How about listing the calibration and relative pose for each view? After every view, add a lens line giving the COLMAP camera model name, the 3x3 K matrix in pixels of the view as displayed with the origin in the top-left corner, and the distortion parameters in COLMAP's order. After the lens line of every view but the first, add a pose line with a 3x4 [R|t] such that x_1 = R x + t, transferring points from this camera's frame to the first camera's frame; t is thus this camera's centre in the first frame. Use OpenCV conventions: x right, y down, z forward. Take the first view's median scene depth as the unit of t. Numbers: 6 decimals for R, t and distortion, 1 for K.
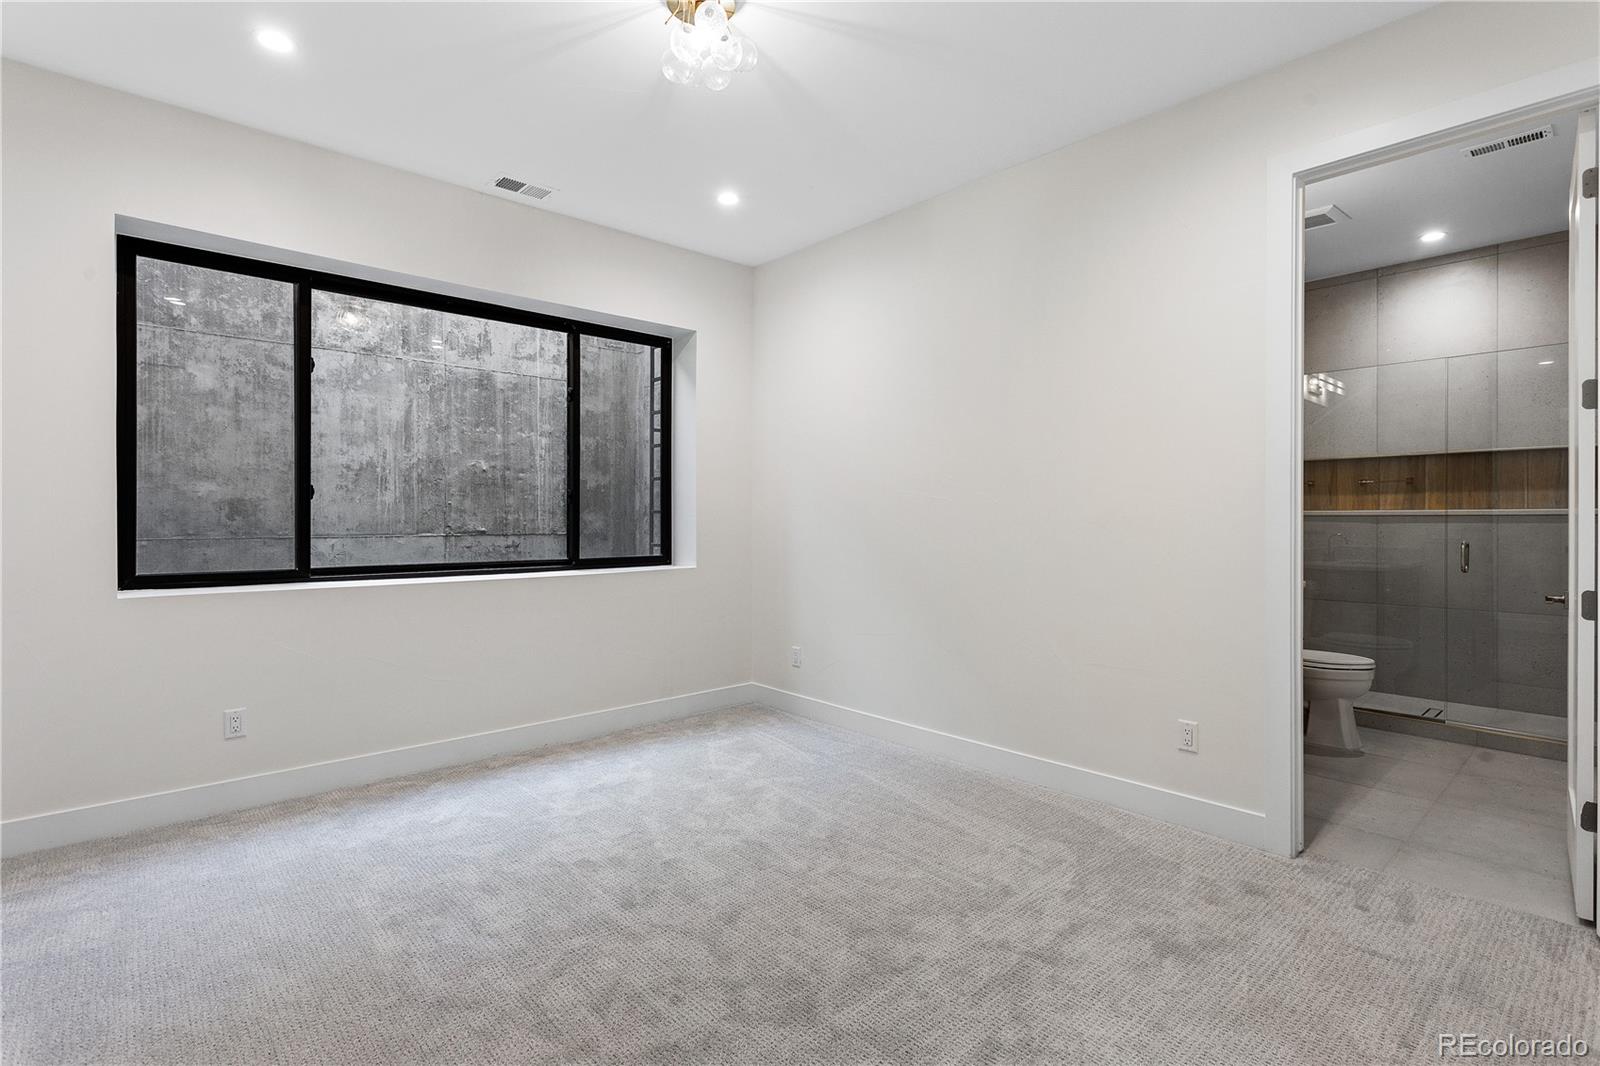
lens RADIAL K [[750.0, 0, 811.4], [0, 750.0, 525.8], [0, 0, 1]] dist [-0.024876, 0.010729]
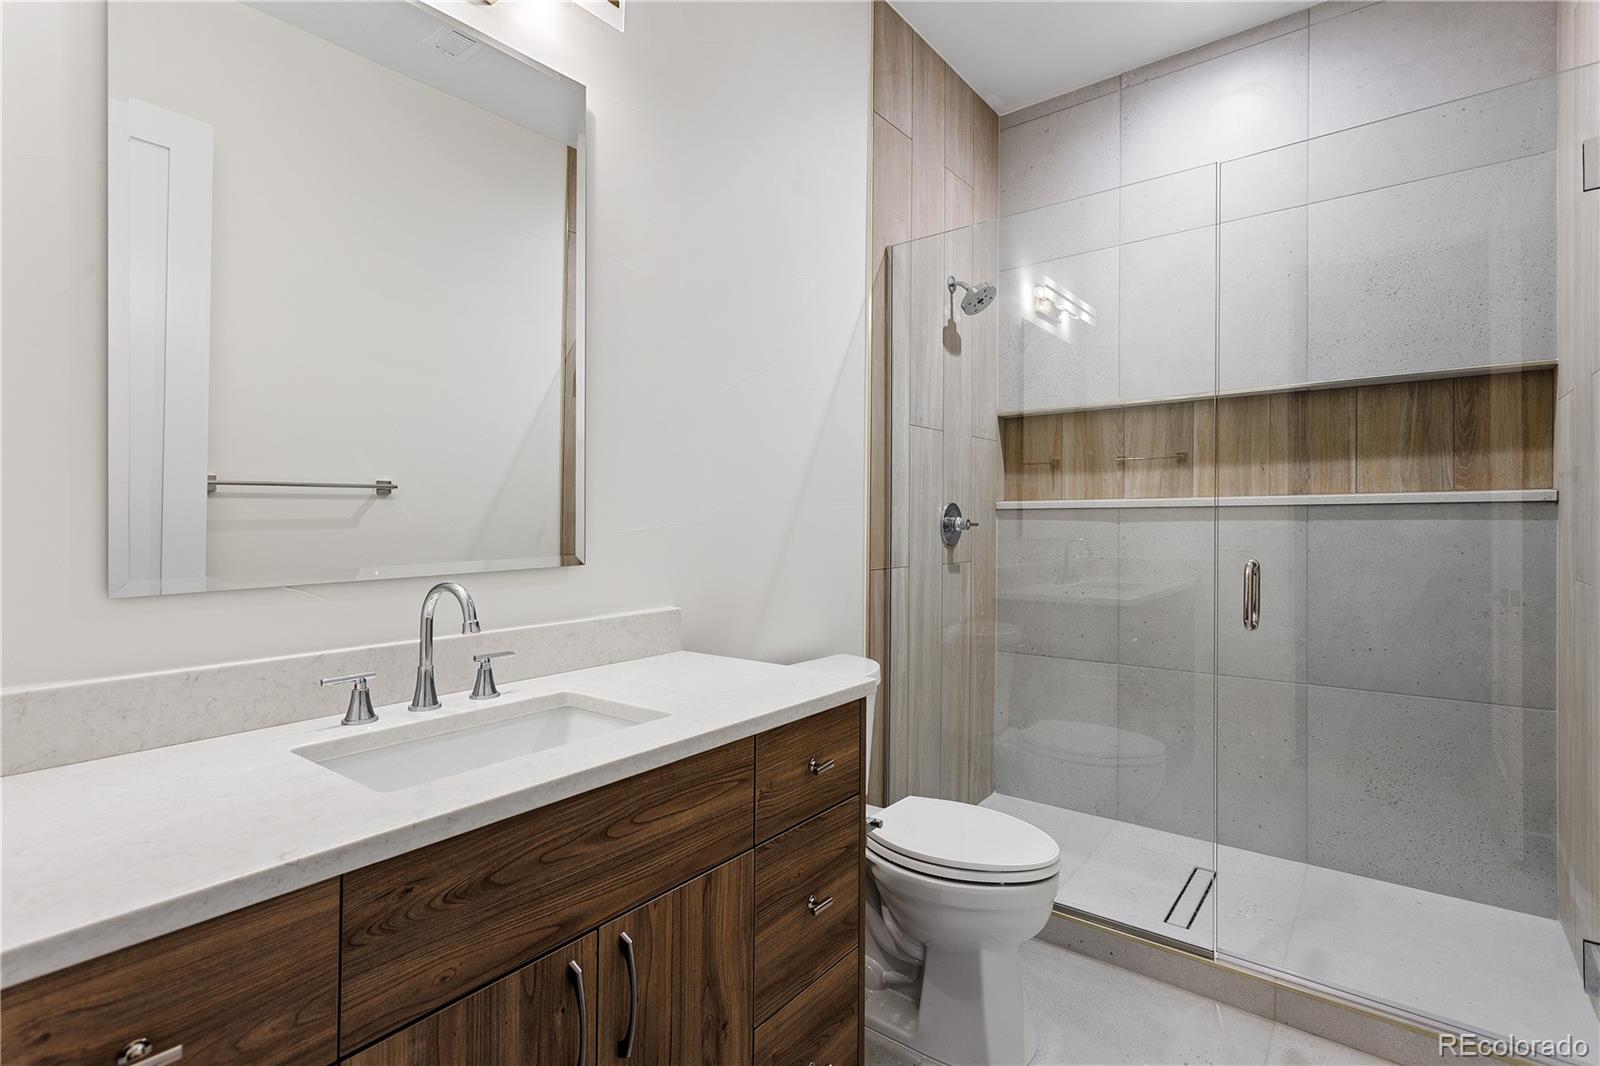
lens RADIAL K [[750.0, 0, 804.2], [0, 750.0, 538.0], [0, 0, 1]] dist [-0.024876, 0.010729]
pose [[0.985102, -0.005158, 0.171896, 0.428596], [0.002633, 0.999885, 0.014917, 0.000090], [-0.171953, -0.014242, 0.985002, 0.479547]]
